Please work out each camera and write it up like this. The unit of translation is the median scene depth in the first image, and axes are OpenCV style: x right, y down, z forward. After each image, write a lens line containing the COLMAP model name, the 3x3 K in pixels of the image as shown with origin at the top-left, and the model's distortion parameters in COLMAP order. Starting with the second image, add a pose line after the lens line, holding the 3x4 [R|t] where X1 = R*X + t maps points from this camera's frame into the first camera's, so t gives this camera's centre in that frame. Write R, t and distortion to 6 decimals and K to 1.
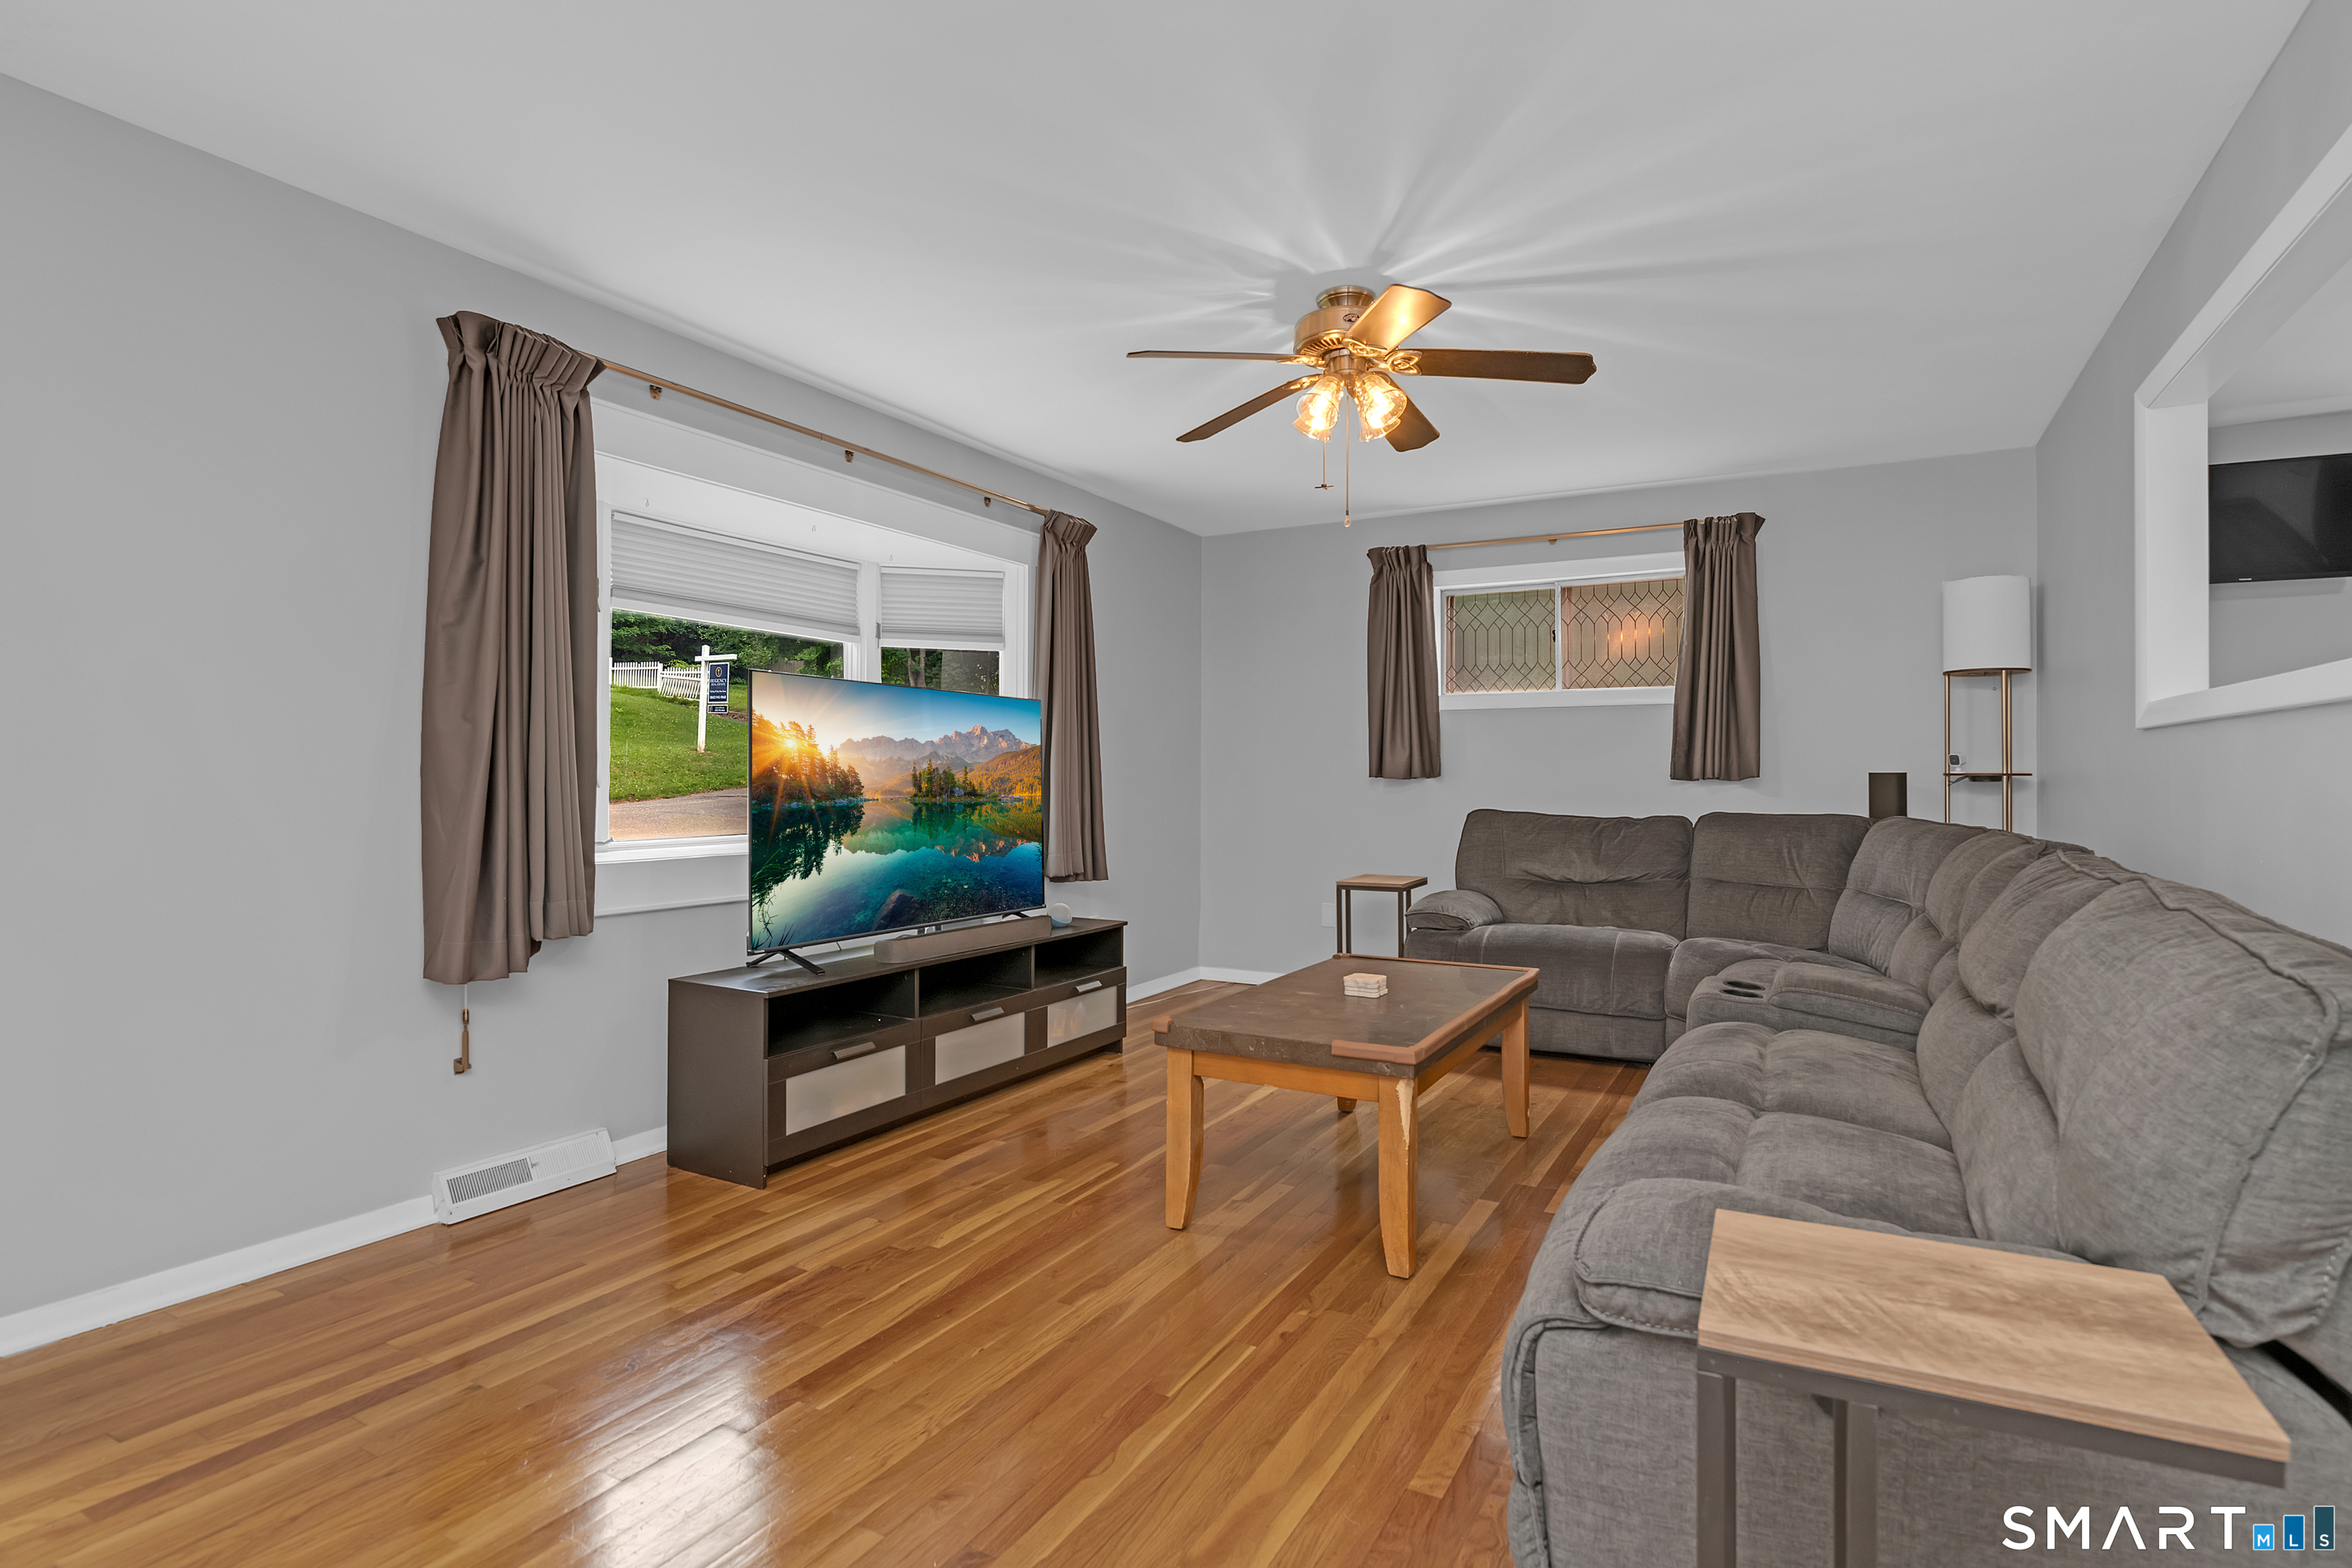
lens RADIAL K [[1177.3, 0, 1191.9], [0, 1177.3, 768.1], [0, 0, 1]] dist [-0.016074, -0.000547]
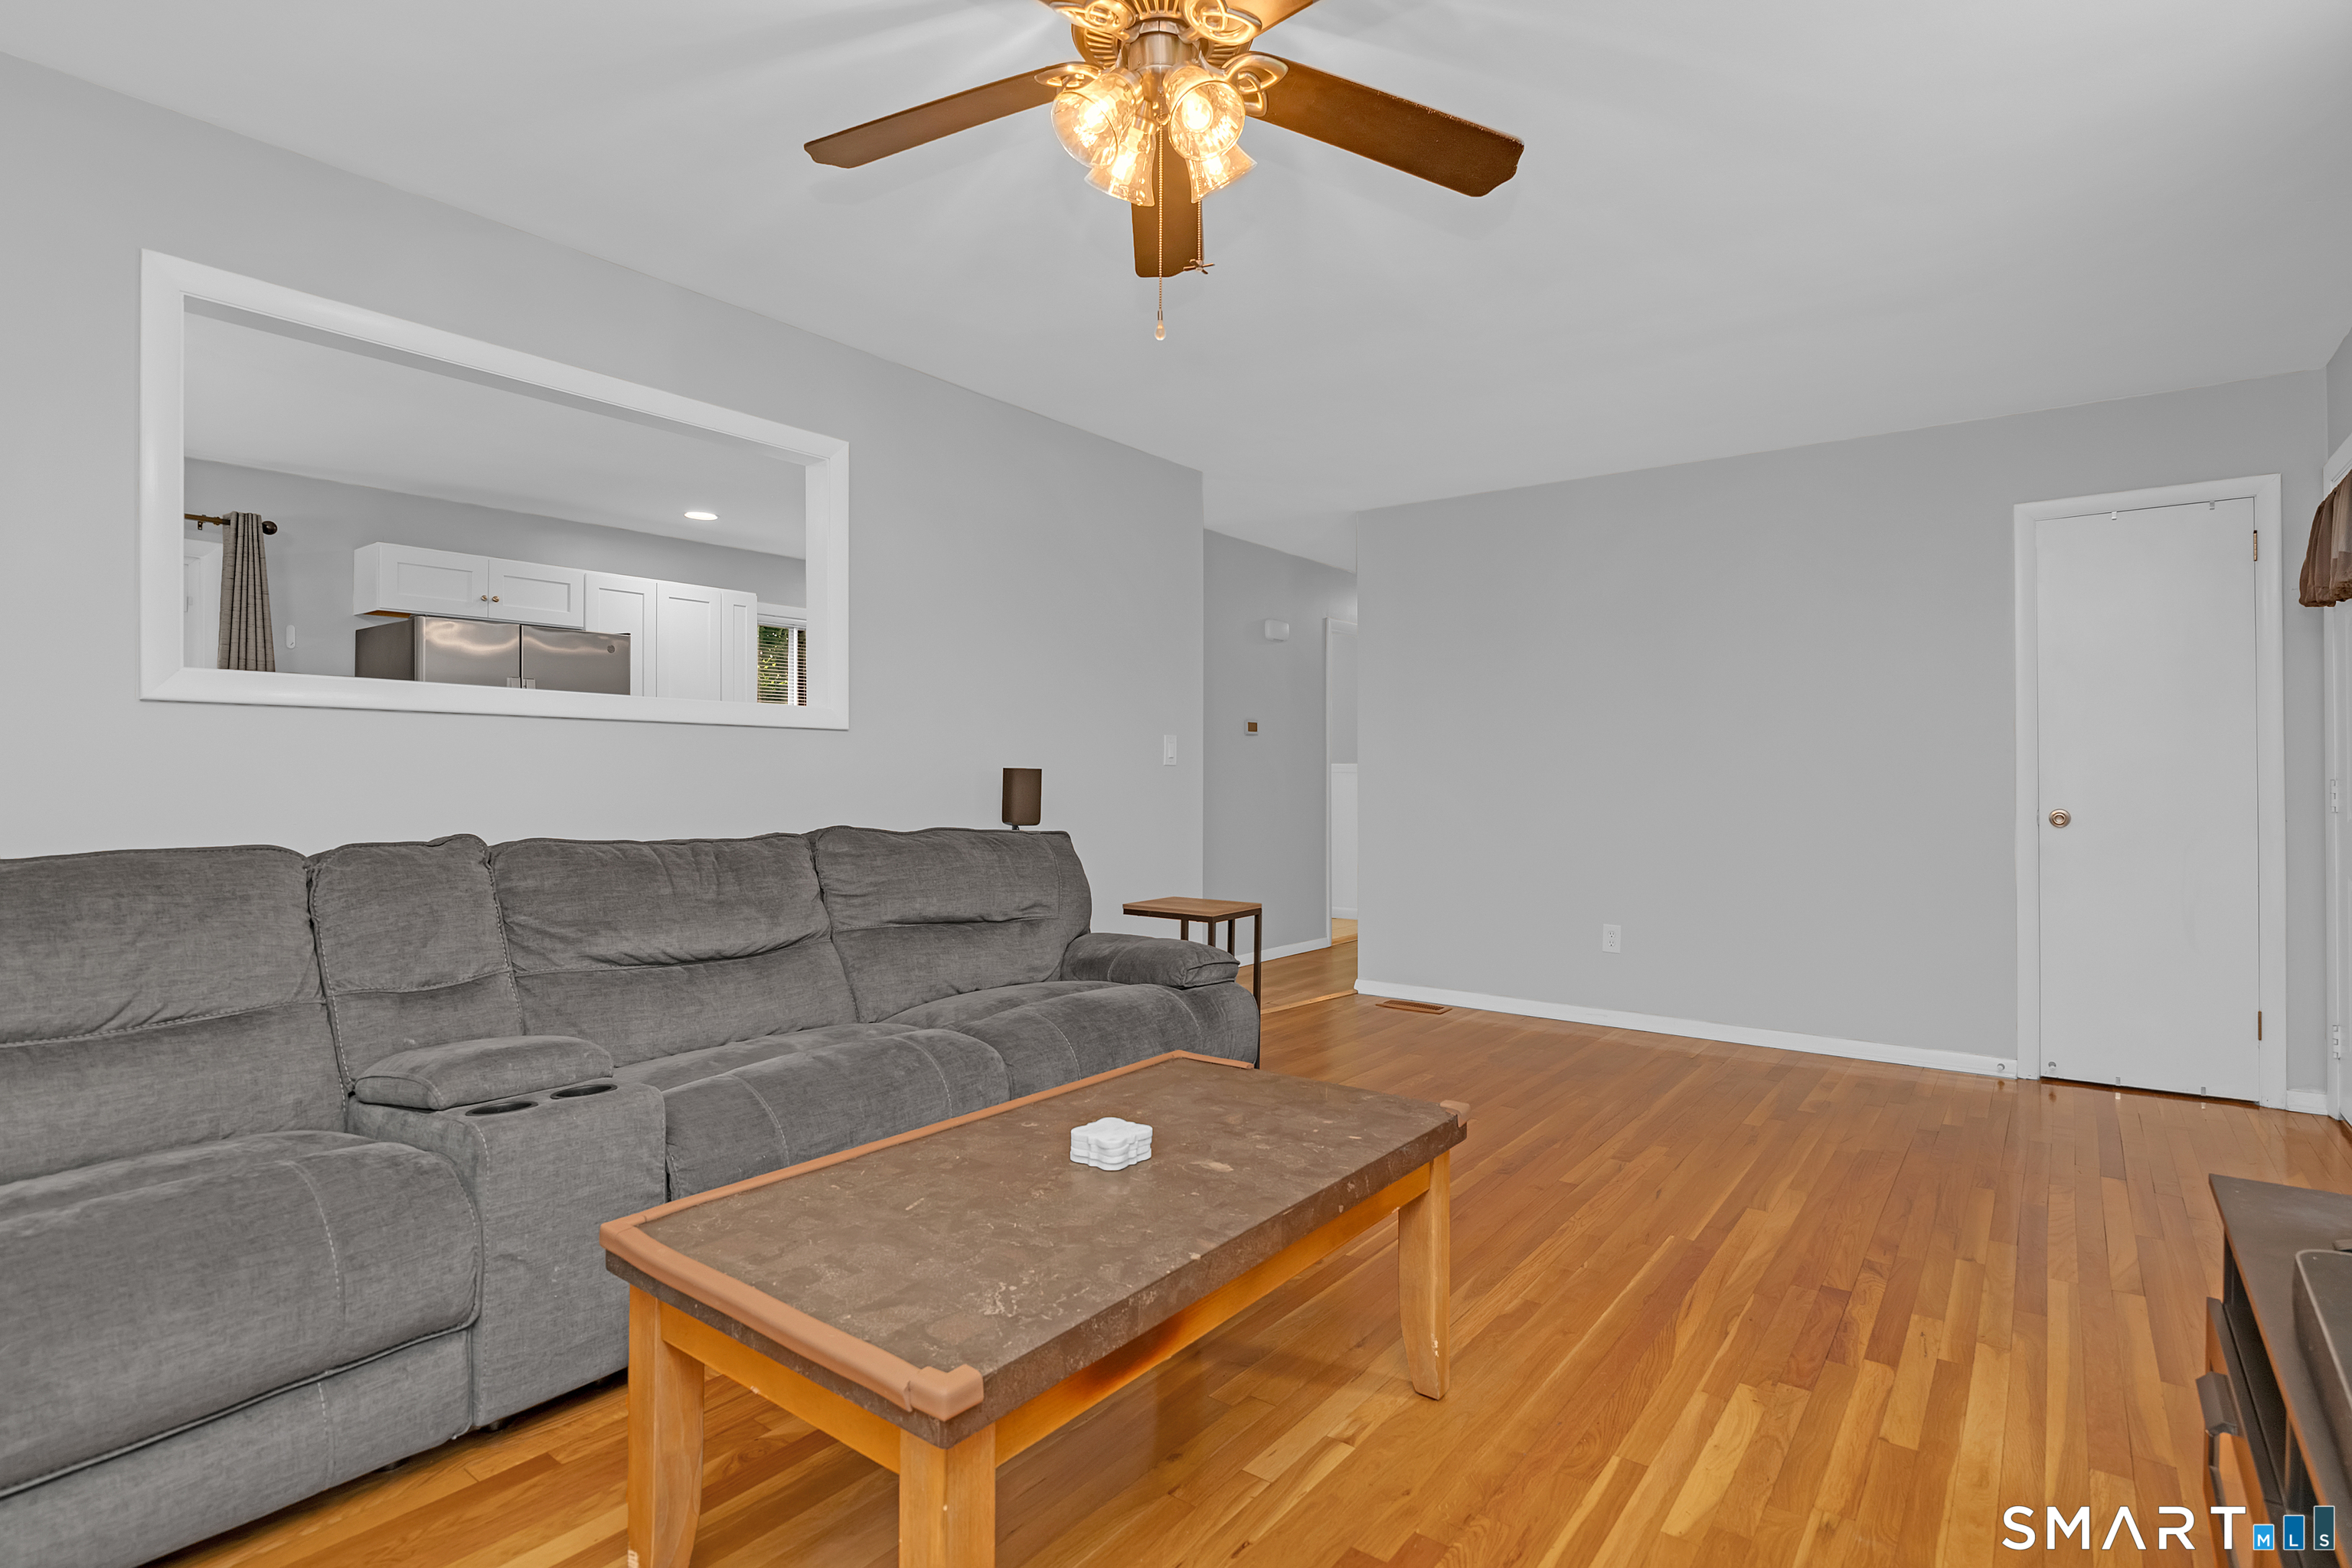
lens RADIAL K [[1177.3, 0, 1191.9], [0, 1177.3, 768.1], [0, 0, 1]] dist [-0.016074, -0.000547]
pose [[-0.990386, -0.006155, 0.138192, 0.041263], [-0.008635, 0.999812, -0.017351, 0.018750], [-0.138060, -0.018377, -0.990253, 1.910911]]
